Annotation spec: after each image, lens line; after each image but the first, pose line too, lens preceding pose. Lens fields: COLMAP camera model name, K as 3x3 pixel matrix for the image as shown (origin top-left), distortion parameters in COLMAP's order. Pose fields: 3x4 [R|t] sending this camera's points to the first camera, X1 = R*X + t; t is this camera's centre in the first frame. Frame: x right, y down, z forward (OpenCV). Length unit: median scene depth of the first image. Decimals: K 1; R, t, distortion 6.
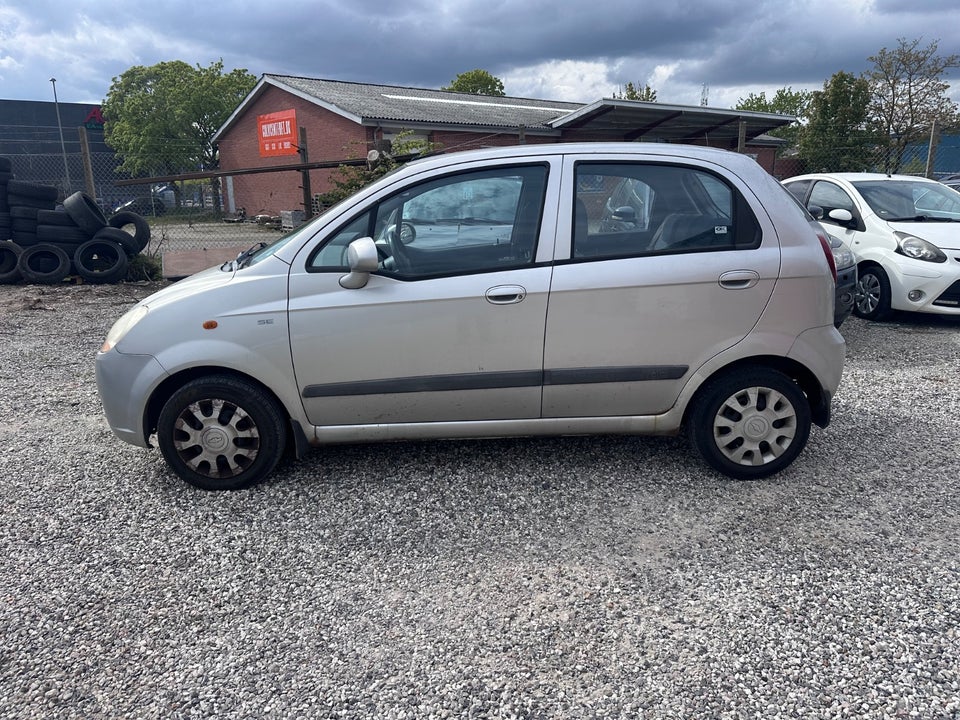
lens RADIAL K [[723.0, 0, 480.0], [0, 723.0, 360.0], [0, 0, 1]] dist [0.011824, -0.002126]
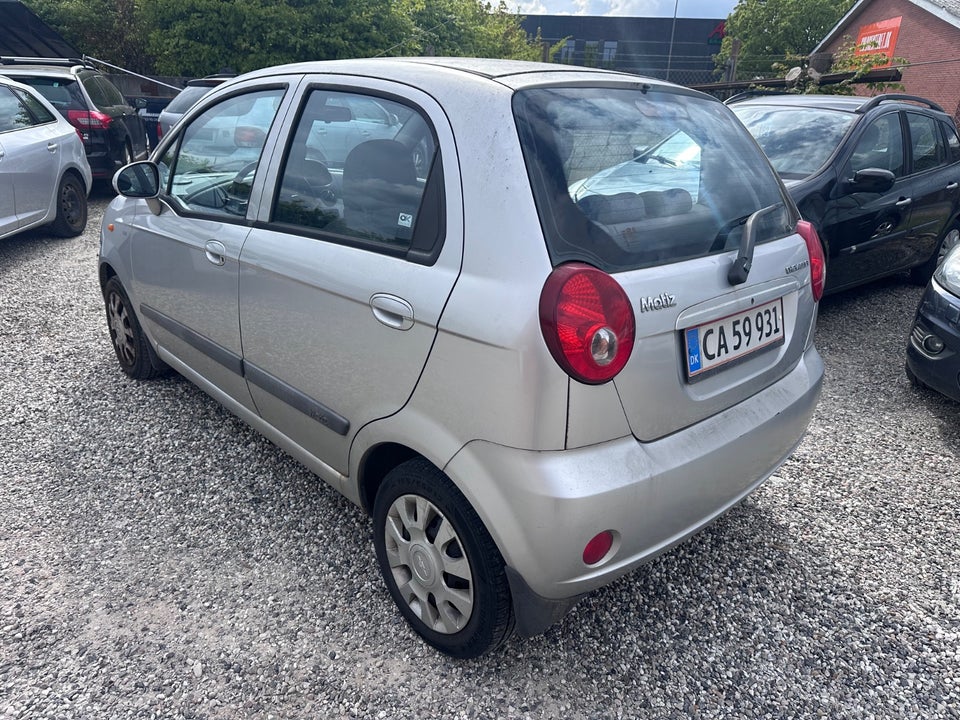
lens RADIAL K [[723.0, 0, 480.0], [0, 723.0, 360.0], [0, 0, 1]] dist [0.011824, -0.002126]
pose [[0.647847, 0.310019, -0.695833, 0.790820], [-0.236627, 0.950153, 0.203019, -0.201761], [0.724087, 0.033128, 0.688912, 0.643588]]
